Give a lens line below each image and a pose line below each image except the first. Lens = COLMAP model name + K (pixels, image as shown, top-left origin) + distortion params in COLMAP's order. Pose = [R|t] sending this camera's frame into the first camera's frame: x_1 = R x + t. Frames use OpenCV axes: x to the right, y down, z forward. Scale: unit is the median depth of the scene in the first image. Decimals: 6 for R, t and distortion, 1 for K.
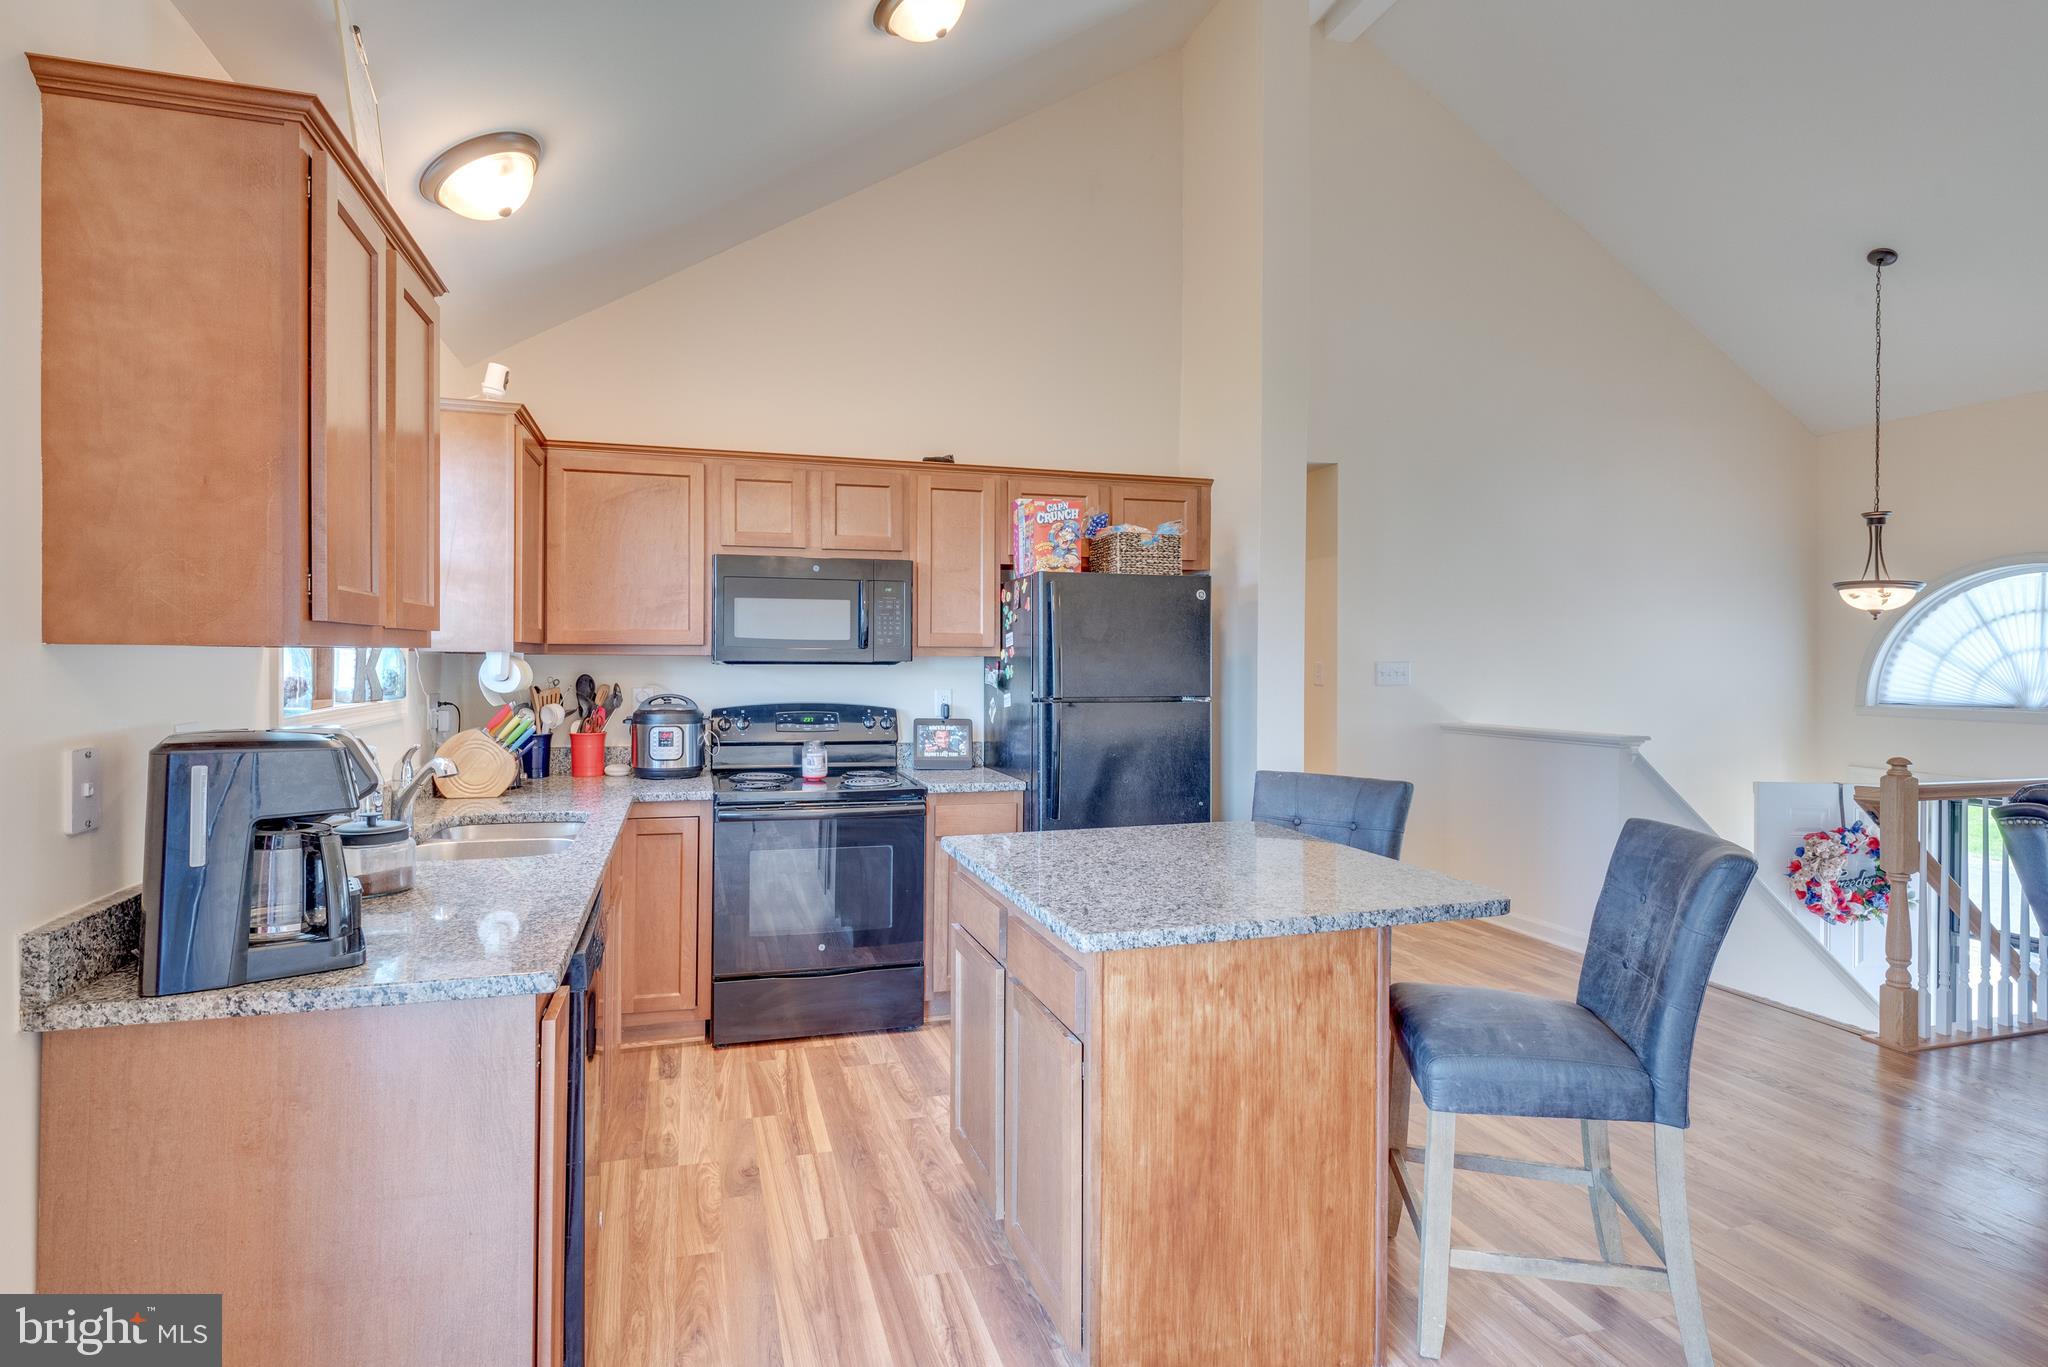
lens RADIAL K [[974.4, 0, 945.7], [0, 974.4, 660.8], [0, 0, 1]] dist [-0.000210, -0.012588]
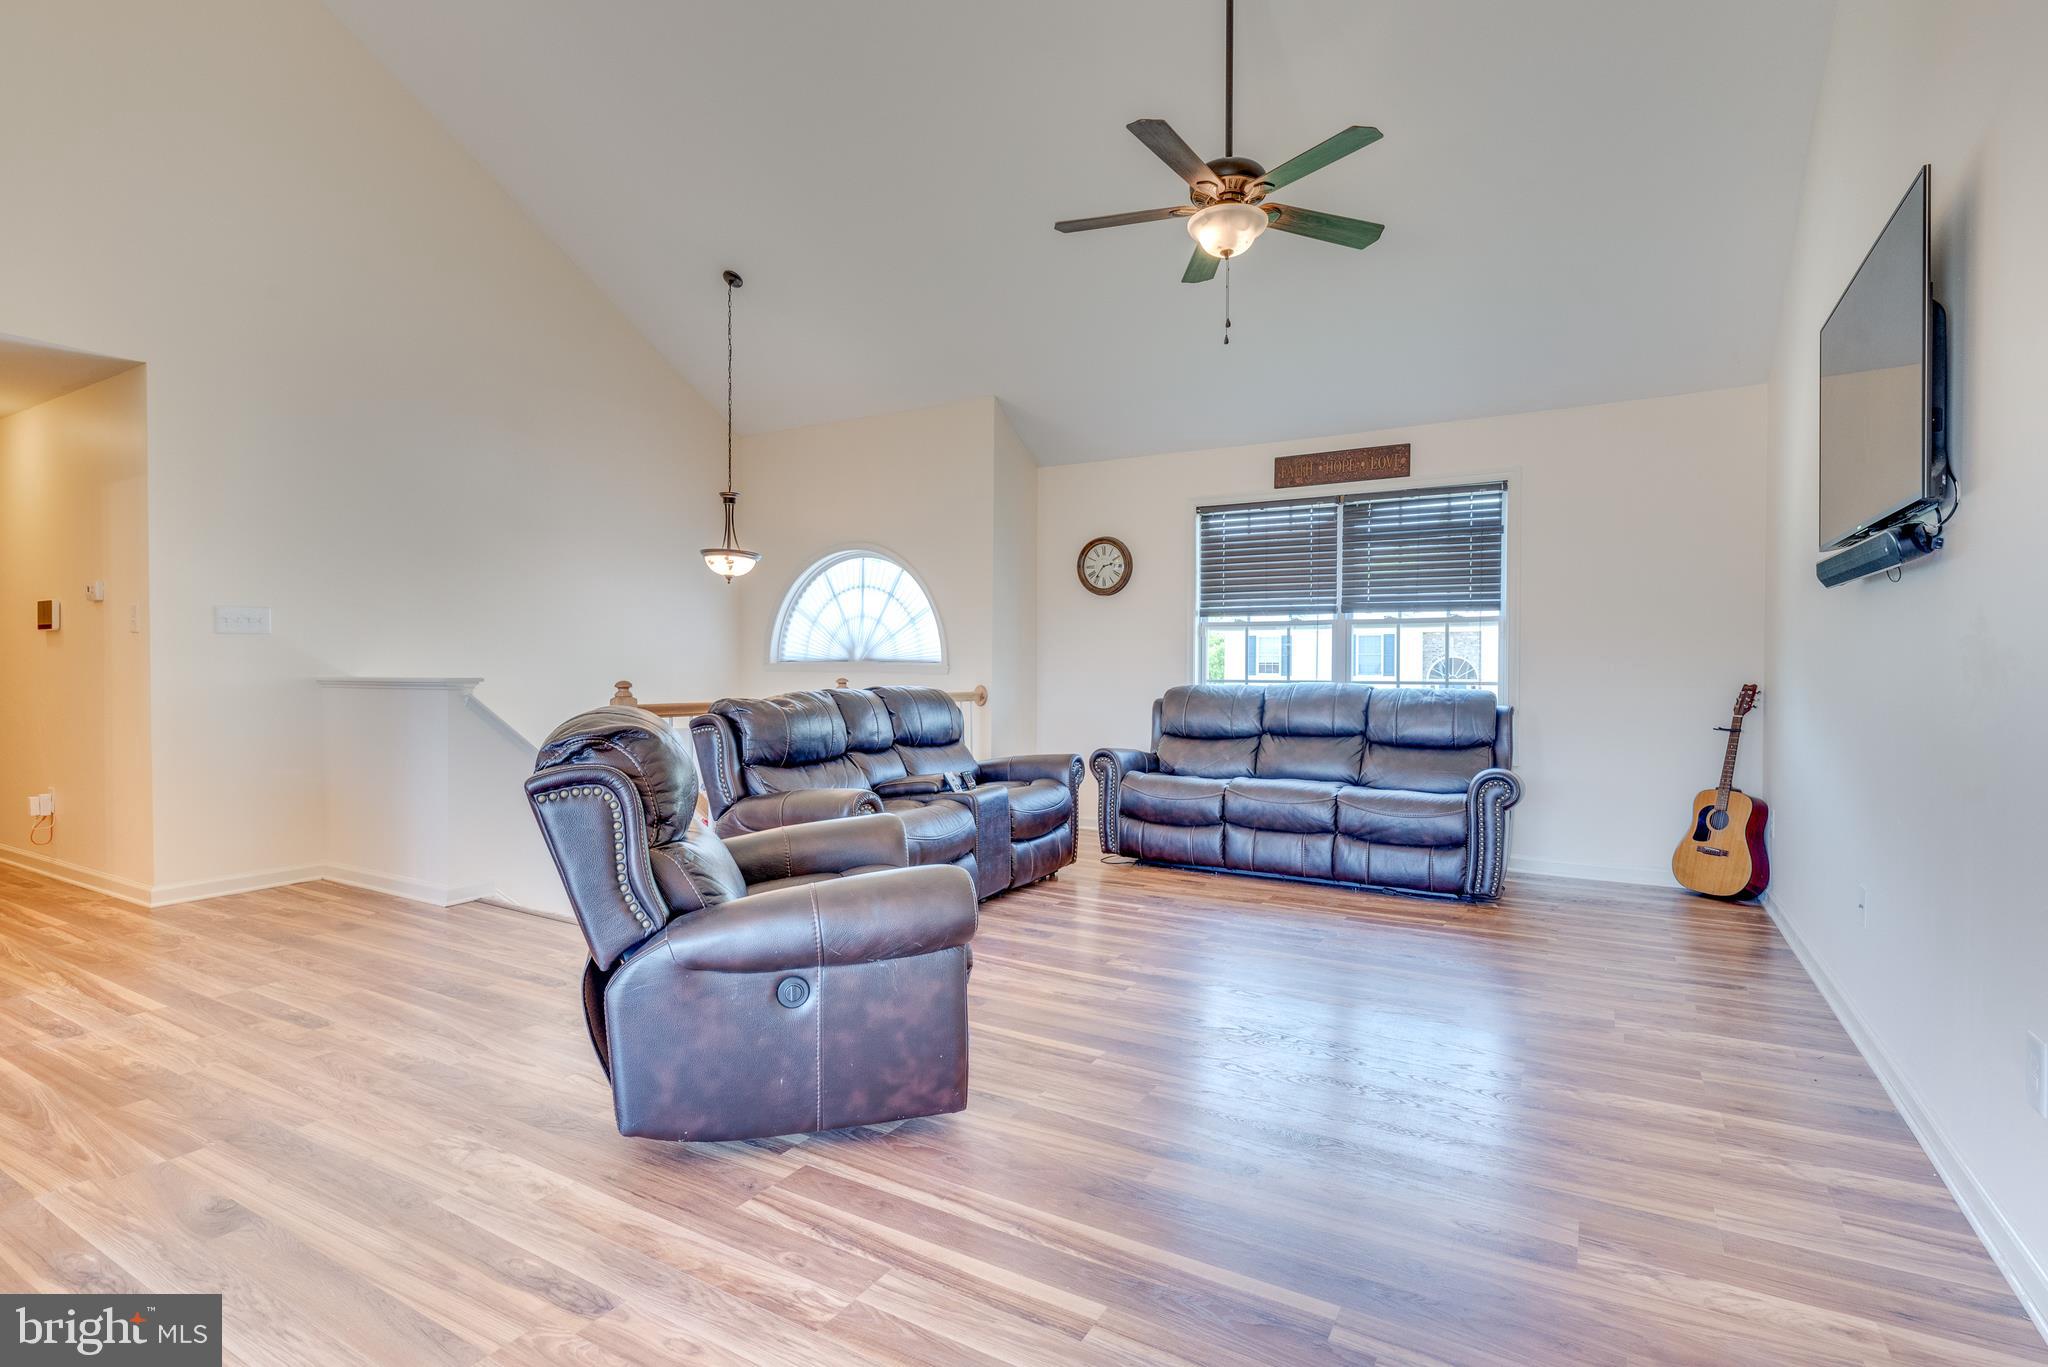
lens RADIAL K [[975.8, 0, 1022.6], [0, 975.8, 687.0], [0, 0, 1]] dist [-0.004193, -0.000379]
pose [[0.689577, -0.016341, 0.724028, 0.523614], [-0.001842, 0.999703, 0.024317, 0.085883], [-0.724210, -0.018102, 0.689342, -0.155652]]
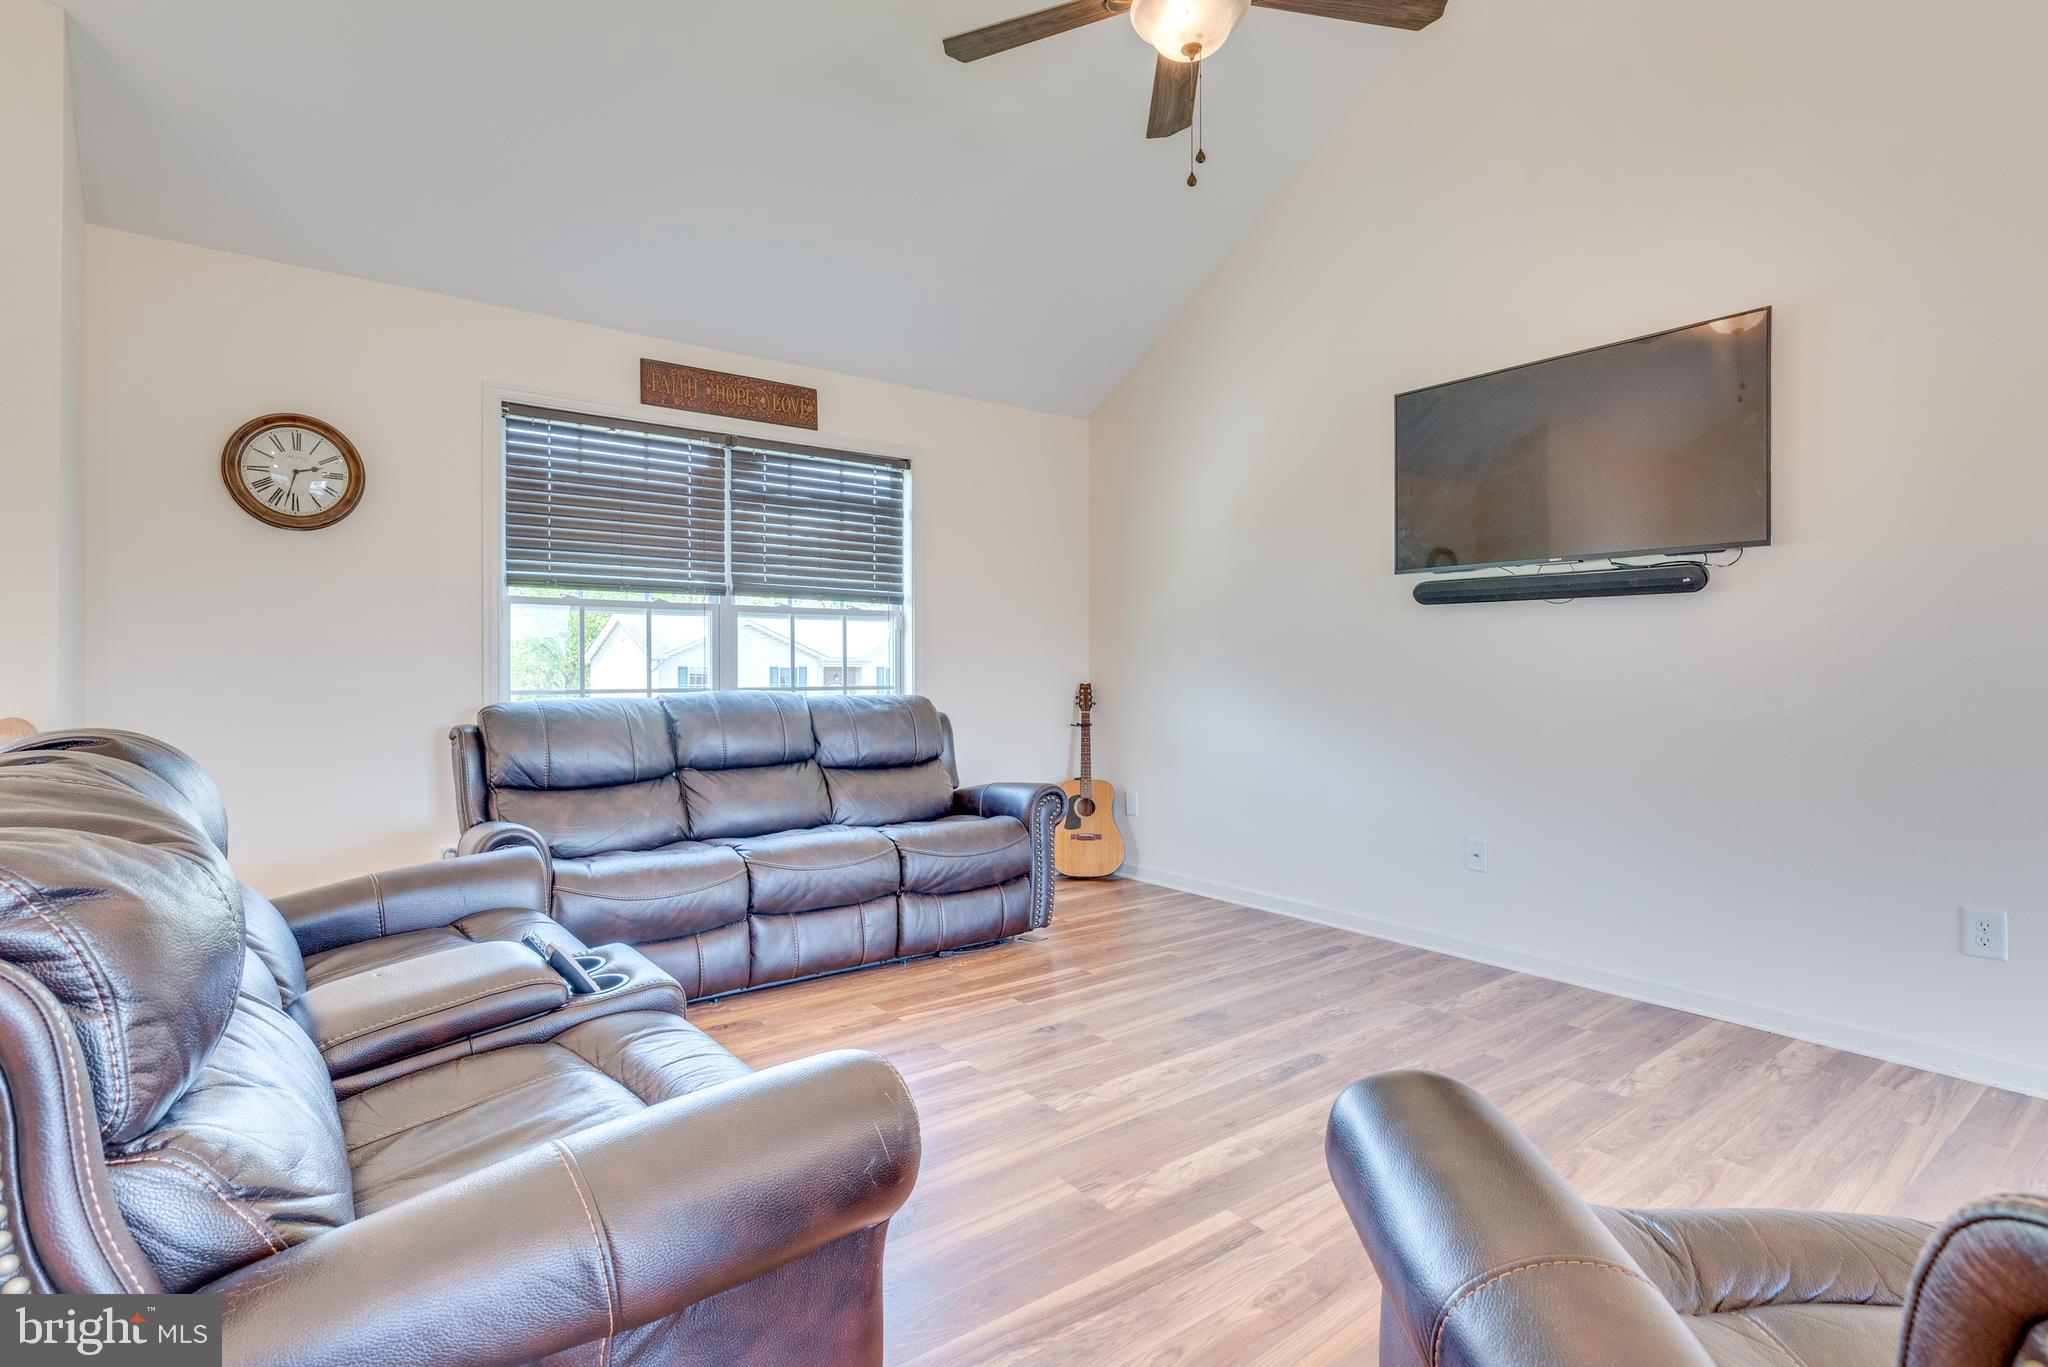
lens RADIAL K [[998.4, 0, 1028.0], [0, 998.4, 673.3], [0, 0, 1]] dist [-0.001579, -0.000312]
pose [[-0.401064, -0.006258, 0.916029, 0.843446], [-0.002068, 0.999980, 0.005926, 0.088282], [-0.916048, 0.000482, -0.401069, 0.854999]]
